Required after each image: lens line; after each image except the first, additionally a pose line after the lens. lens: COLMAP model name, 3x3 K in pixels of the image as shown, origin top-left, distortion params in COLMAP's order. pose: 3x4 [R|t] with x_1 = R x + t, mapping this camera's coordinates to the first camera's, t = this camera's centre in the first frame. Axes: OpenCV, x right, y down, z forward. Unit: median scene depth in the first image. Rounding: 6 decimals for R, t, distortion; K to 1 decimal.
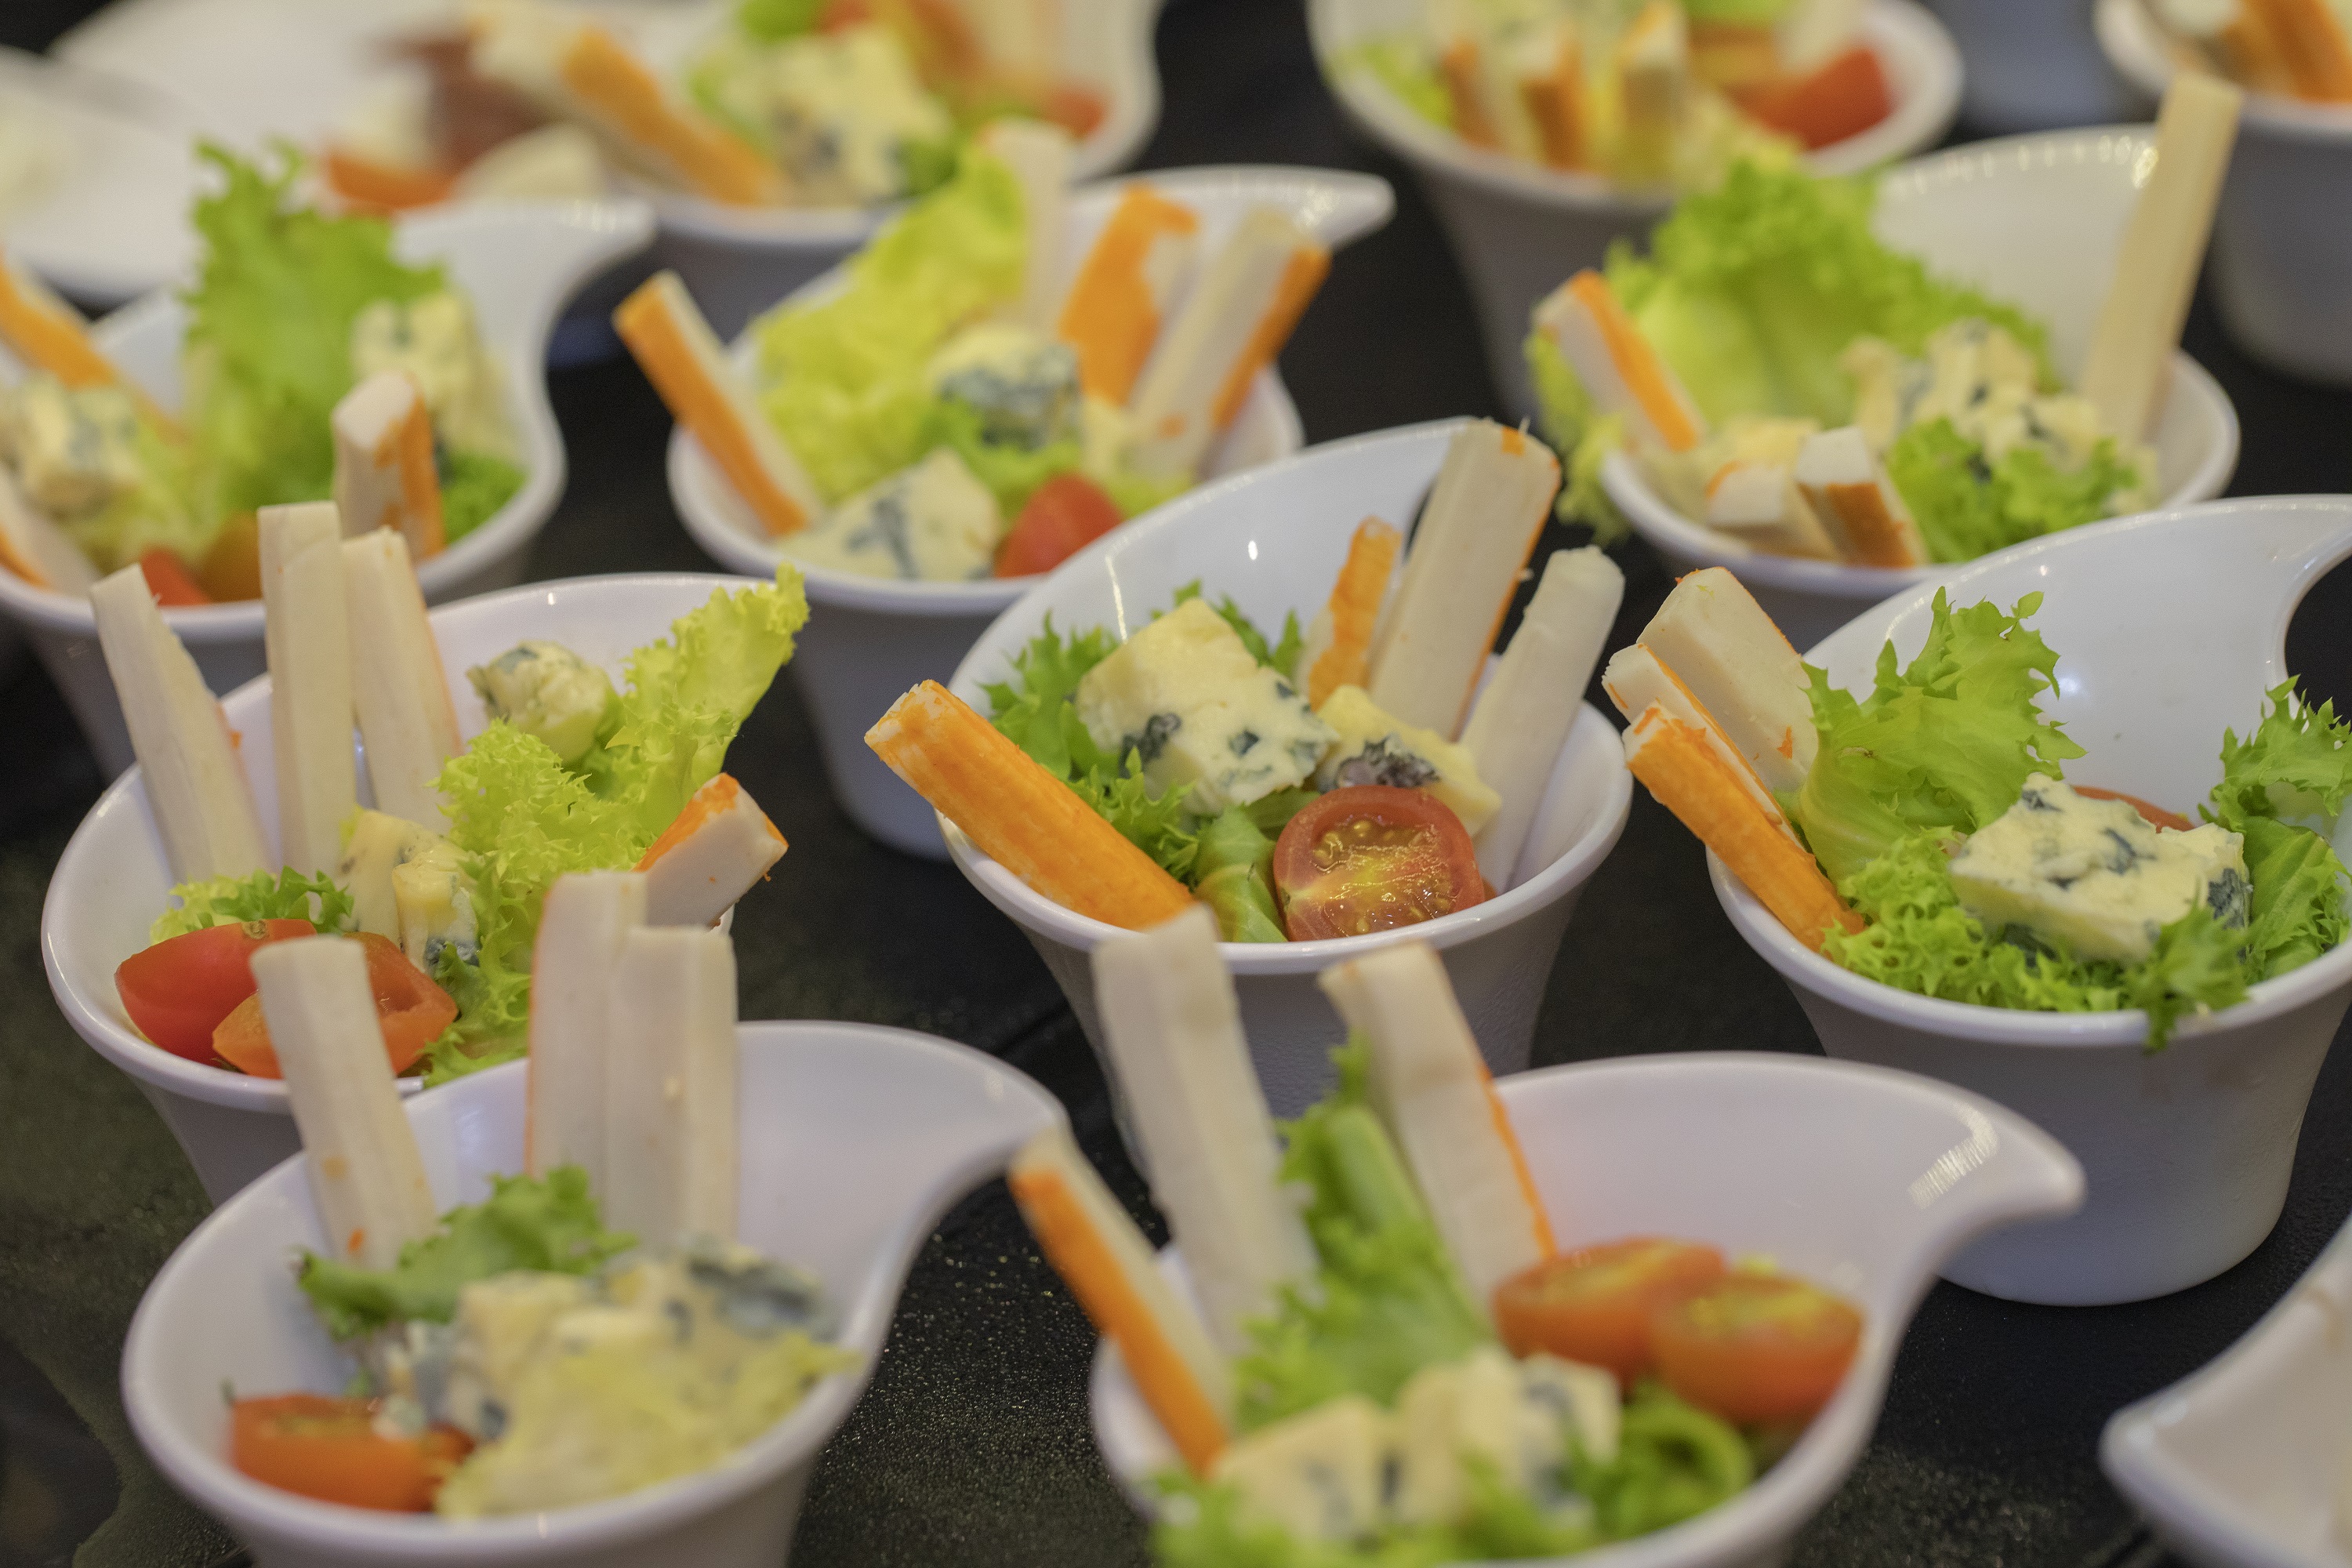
lens RADIAL K [[7104.1, 0, 1178.5], [0, 7104.1, 785.8], [0, 0, 1]] dist [-0.039607, 0.000000]
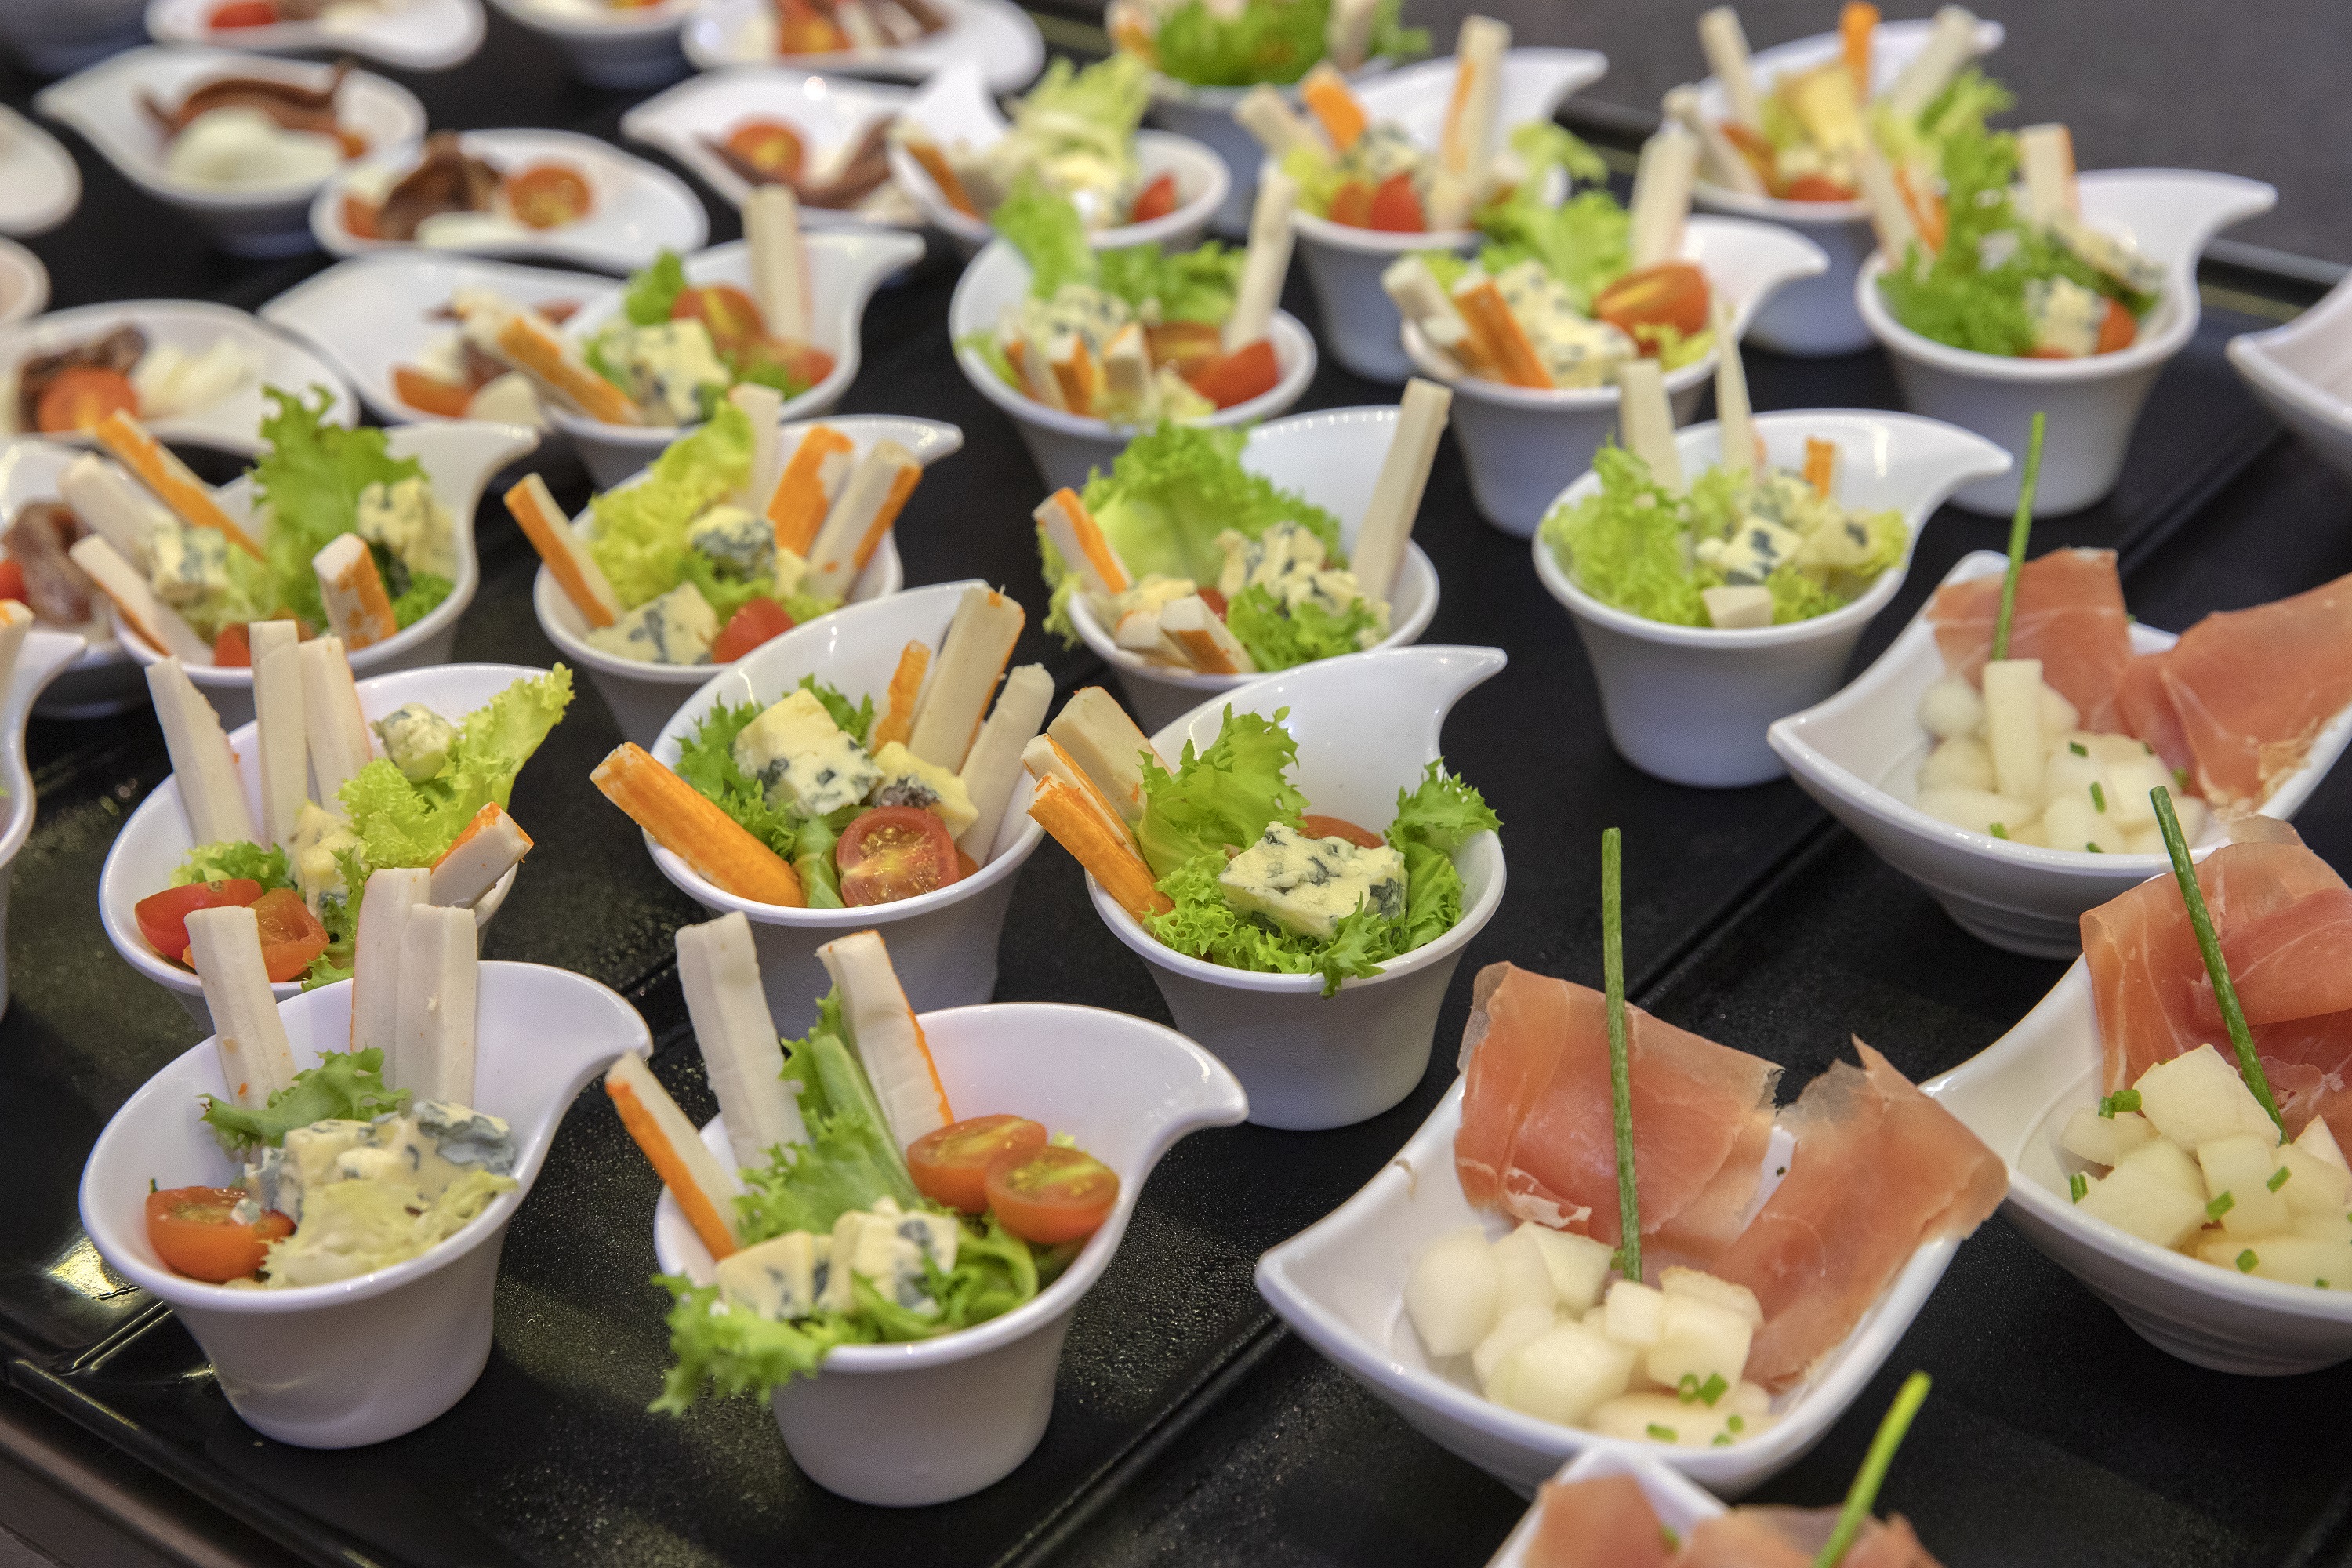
lens RADIAL K [[3557.1, 0, 1170.4], [0, 3557.1, 779.5], [0, 0, 1]] dist [0.013495, 0.000000]
pose [[0.999714, 0.022058, 0.009217, 0.084784], [-0.022509, 0.998384, 0.052171, -0.052454], [-0.008052, -0.052364, 0.998596, 0.155721]]
